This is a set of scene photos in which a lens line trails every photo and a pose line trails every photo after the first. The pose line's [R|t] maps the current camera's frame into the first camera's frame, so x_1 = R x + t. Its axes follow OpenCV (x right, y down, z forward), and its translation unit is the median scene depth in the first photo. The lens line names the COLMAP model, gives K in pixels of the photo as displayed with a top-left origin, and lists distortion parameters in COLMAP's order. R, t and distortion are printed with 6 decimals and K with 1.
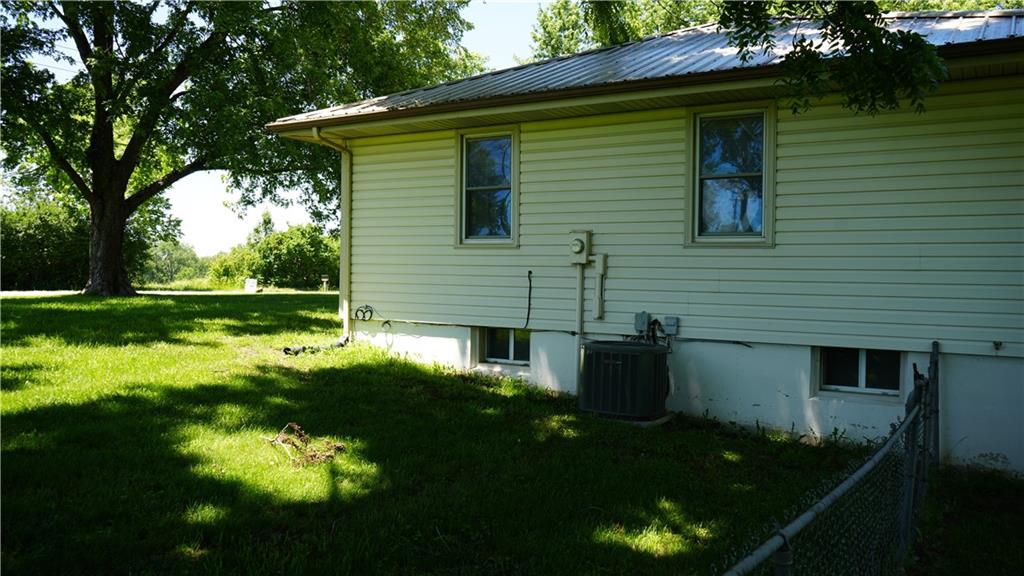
lens RADIAL K [[815.6, 0, 512.0], [0, 815.6, 288.0], [0, 0, 1]] dist [-0.006154, 0.009503]
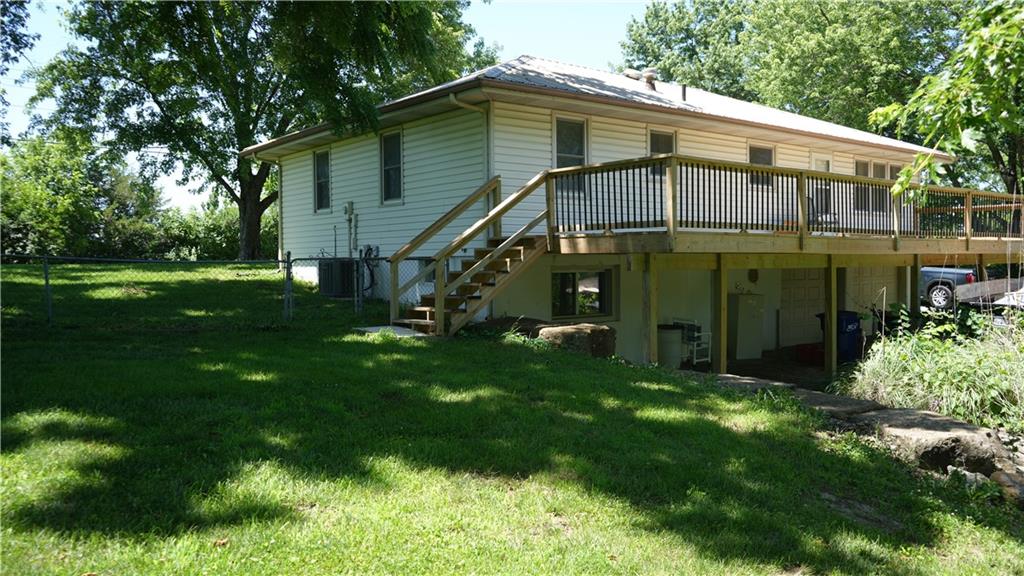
lens RADIAL K [[815.6, 0, 512.0], [0, 815.6, 288.0], [0, 0, 1]] dist [-0.006154, 0.009503]
pose [[0.940686, -0.013240, -0.339019, 0.934360], [0.015682, 0.999867, 0.004462, 0.107082], [0.338915, -0.009514, 0.940769, -0.523504]]
